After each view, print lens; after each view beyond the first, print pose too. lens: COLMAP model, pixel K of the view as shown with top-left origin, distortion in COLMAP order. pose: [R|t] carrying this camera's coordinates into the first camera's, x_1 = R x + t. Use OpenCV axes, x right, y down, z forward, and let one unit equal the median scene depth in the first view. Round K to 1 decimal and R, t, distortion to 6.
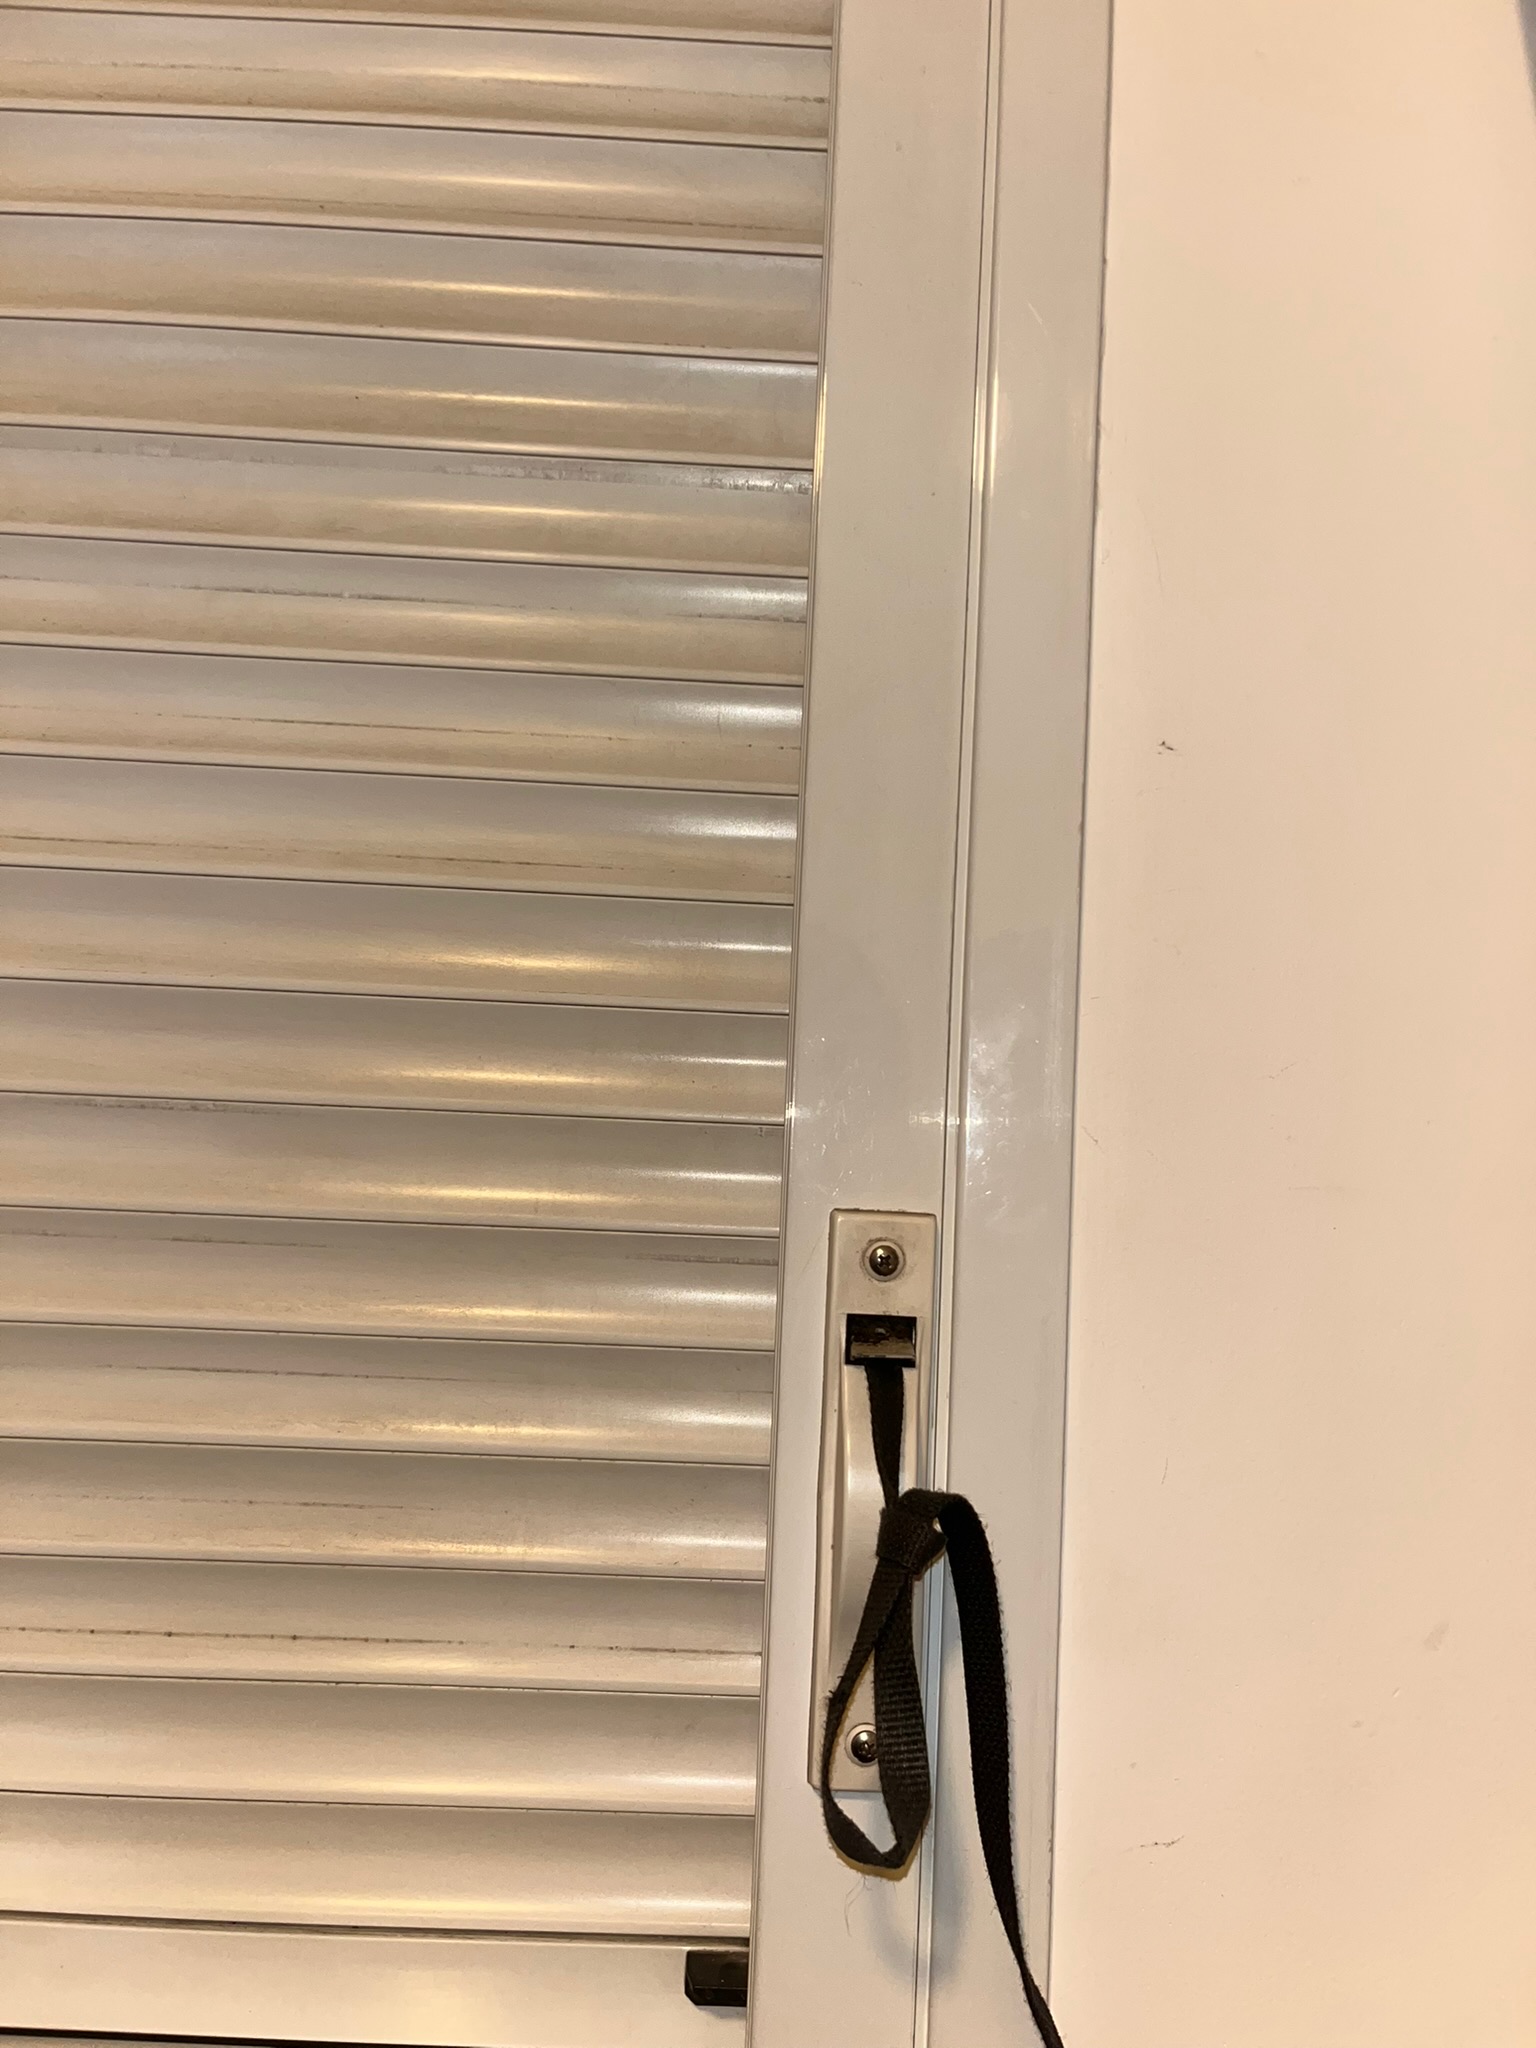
lens RADIAL K [[1619.7, 0, 768.3], [0, 1619.7, 1028.6], [0, 0, 1]] dist [0.061007, -0.119080]
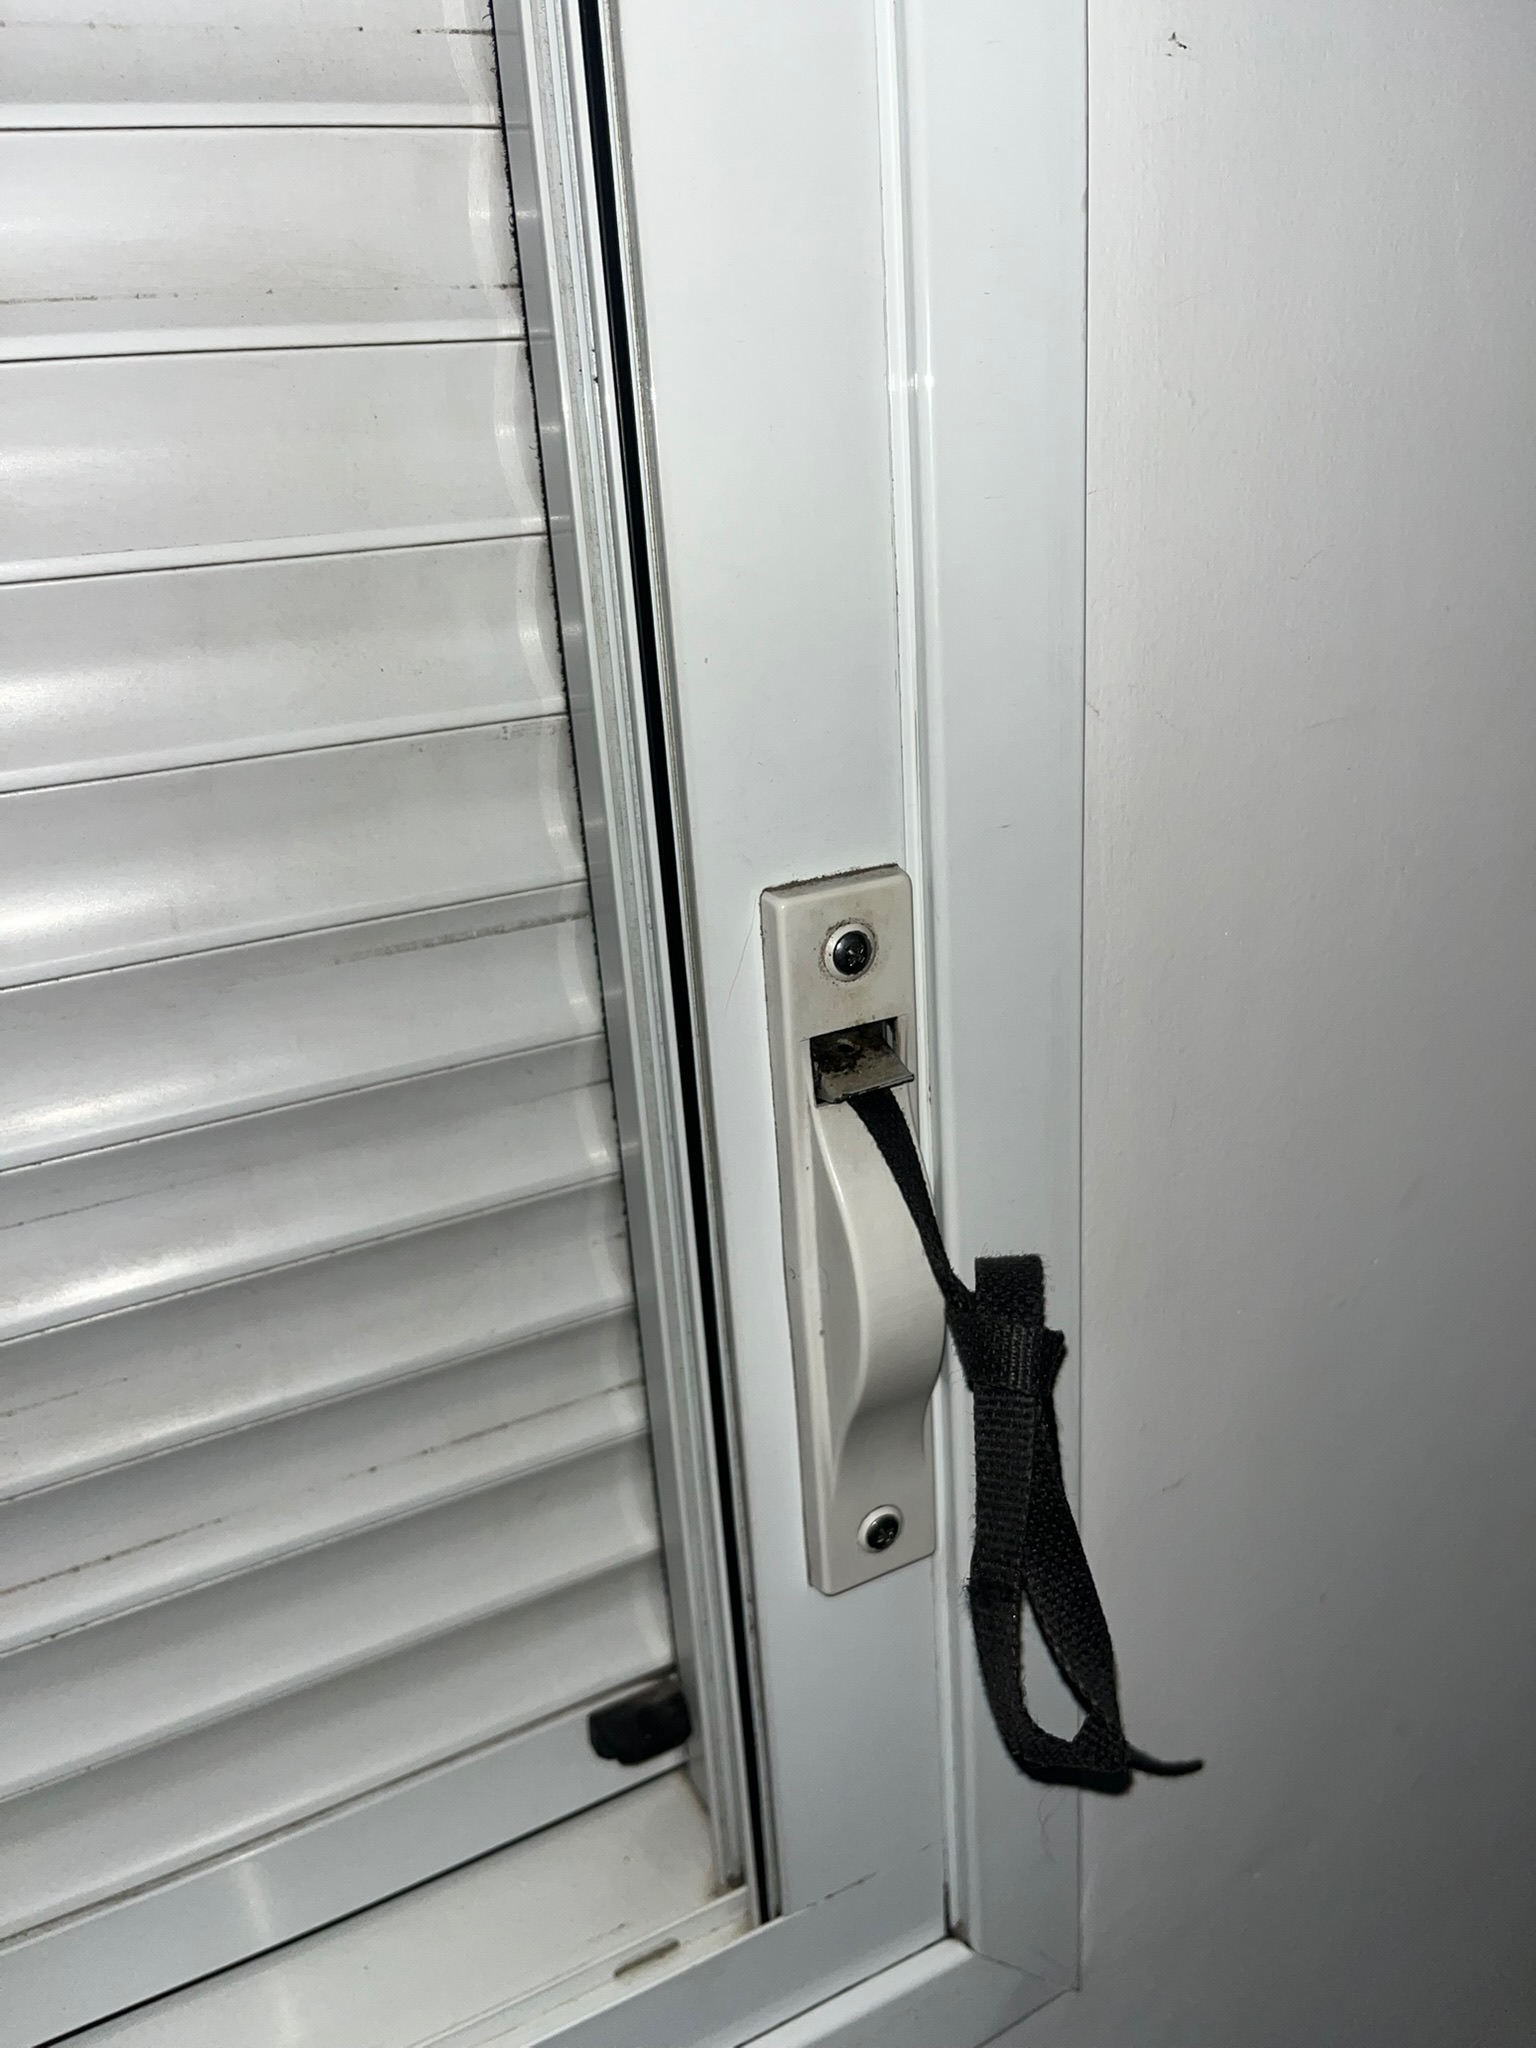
lens RADIAL K [[1619.7, 0, 768.3], [0, 1619.7, 1028.6], [0, 0, 1]] dist [0.061007, -0.119080]
pose [[0.893279, -0.253443, 0.371239, -0.214745], [0.079662, 0.902077, 0.424160, -0.114171], [-0.442387, -0.349320, 0.825996, 0.450706]]
